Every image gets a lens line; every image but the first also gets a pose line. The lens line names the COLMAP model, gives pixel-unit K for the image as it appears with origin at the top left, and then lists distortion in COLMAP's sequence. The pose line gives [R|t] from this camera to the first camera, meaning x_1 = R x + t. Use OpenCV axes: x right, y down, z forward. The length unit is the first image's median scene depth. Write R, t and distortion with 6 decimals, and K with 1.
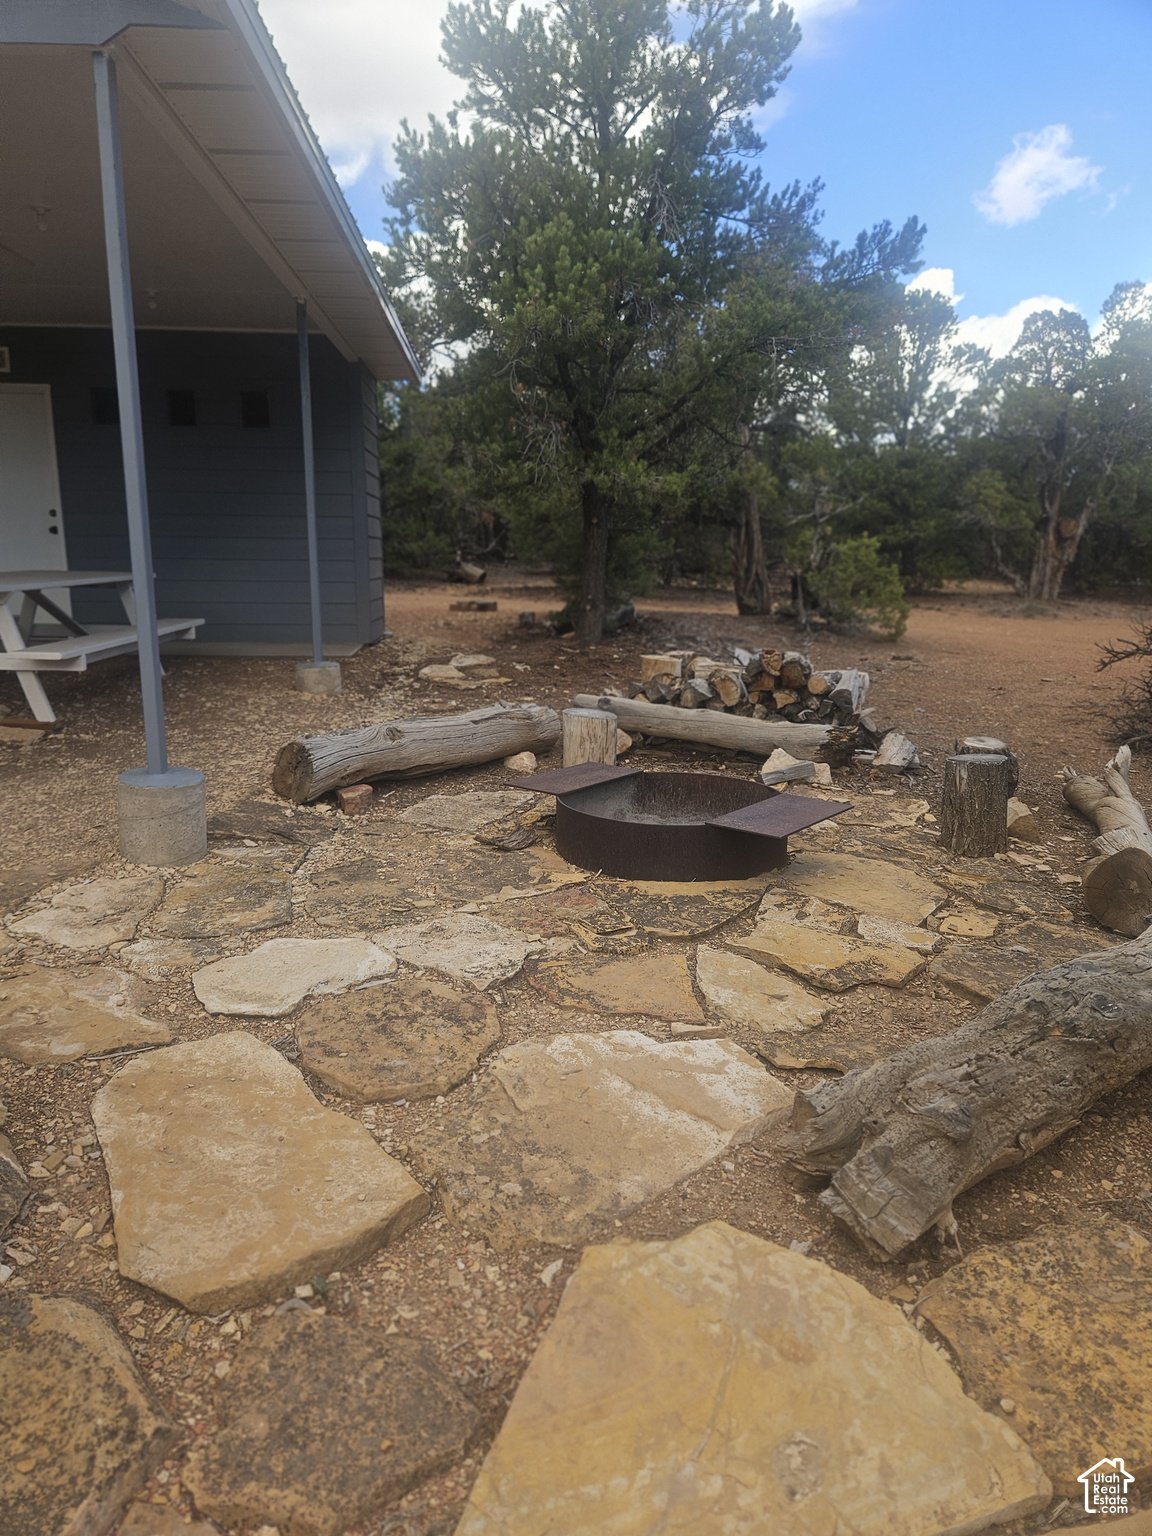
lens RADIAL K [[1048.9, 0, 578.7], [0, 1048.9, 796.2], [0, 0, 1]] dist [0.000856, 0.000467]
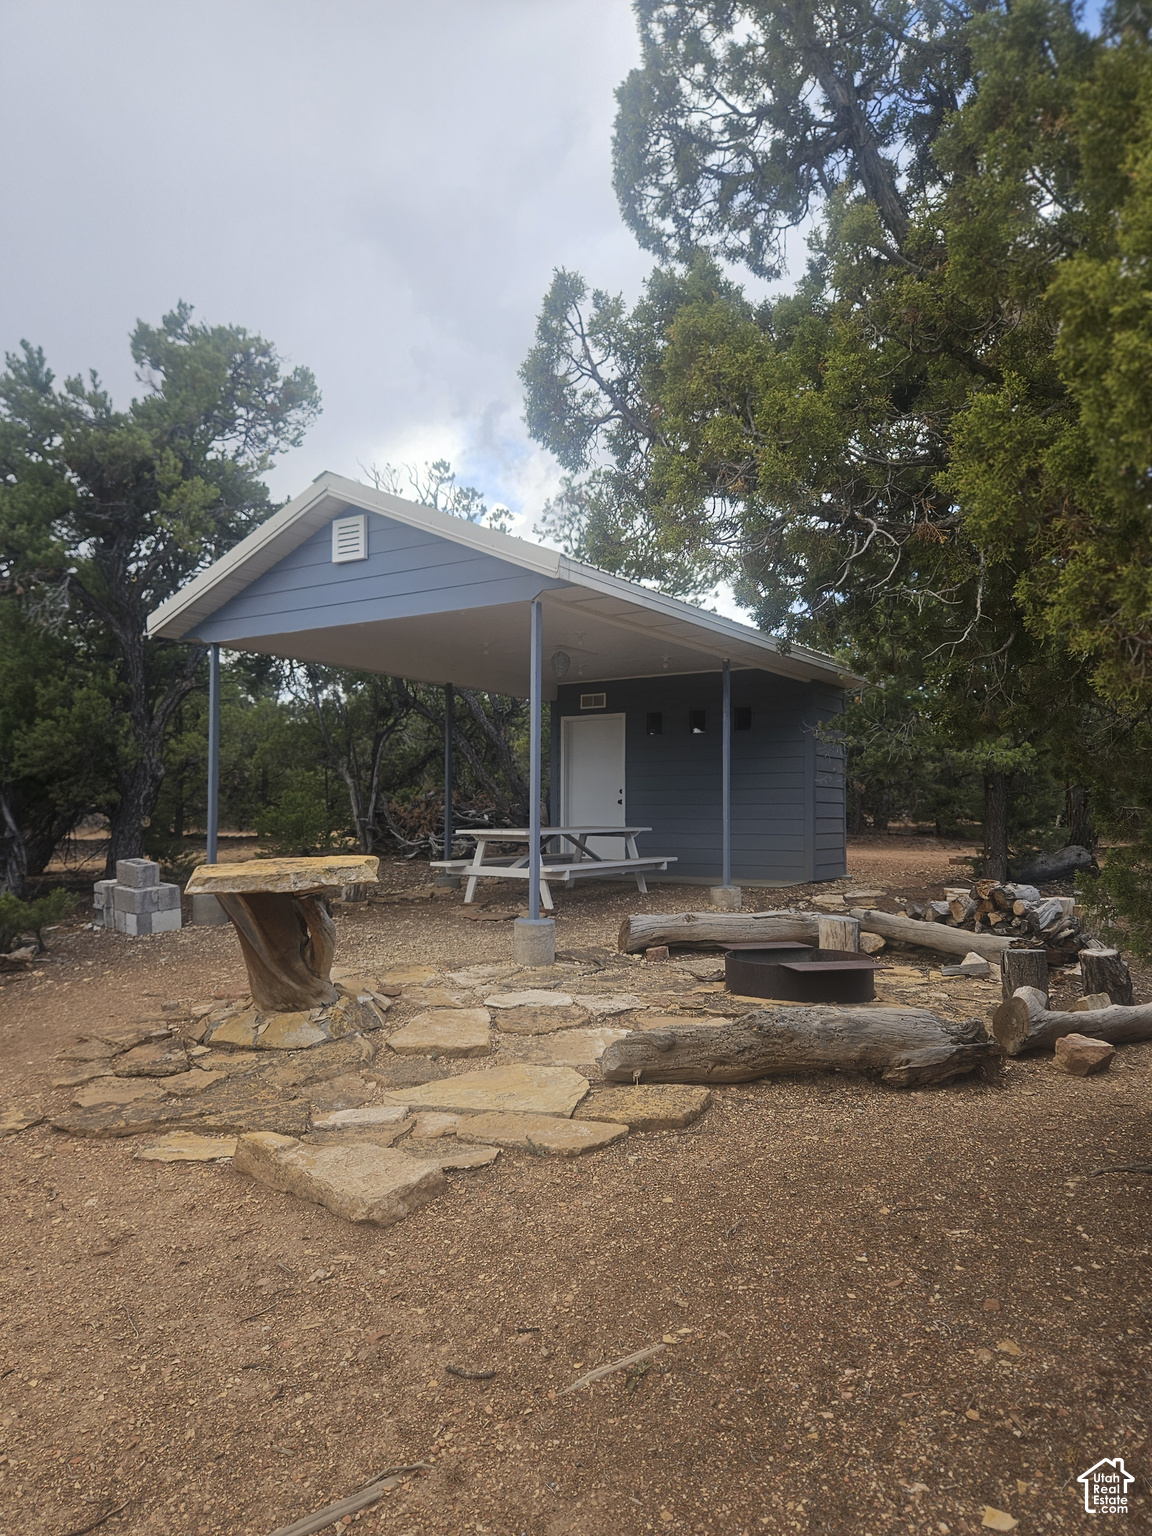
lens RADIAL K [[1018.7, 0, 576.0], [0, 1018.7, 768.0], [0, 0, 1]] dist [0.001911, -0.000573]
pose [[0.807600, -0.033730, -0.588765, 0.519036], [-0.130809, 0.963247, -0.234613, 0.092239], [0.575040, 0.266489, 0.773507, -0.330620]]
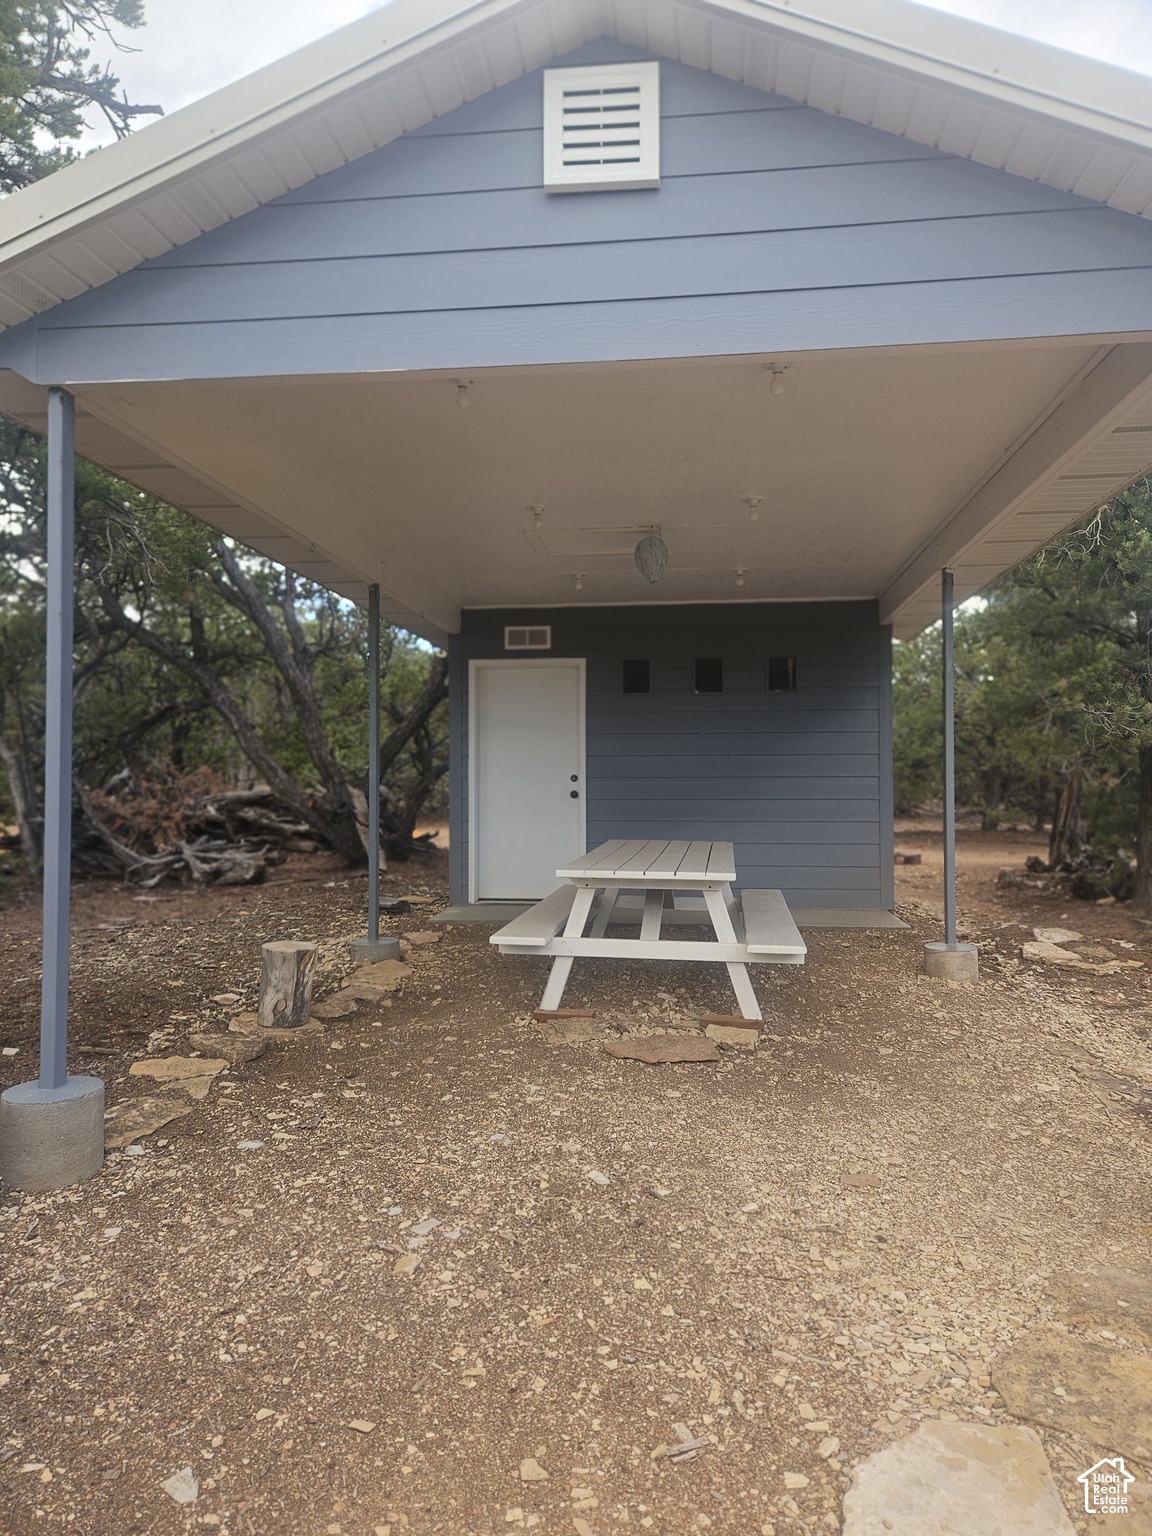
lens RADIAL K [[1018.7, 0, 576.0], [0, 1018.7, 768.0], [0, 0, 1]] dist [0.001911, -0.000573]
pose [[0.986081, -0.012581, -0.165787, -0.524665], [-0.028156, 0.970095, -0.241088, -0.066765], [0.163862, 0.242400, 0.956238, 0.092636]]
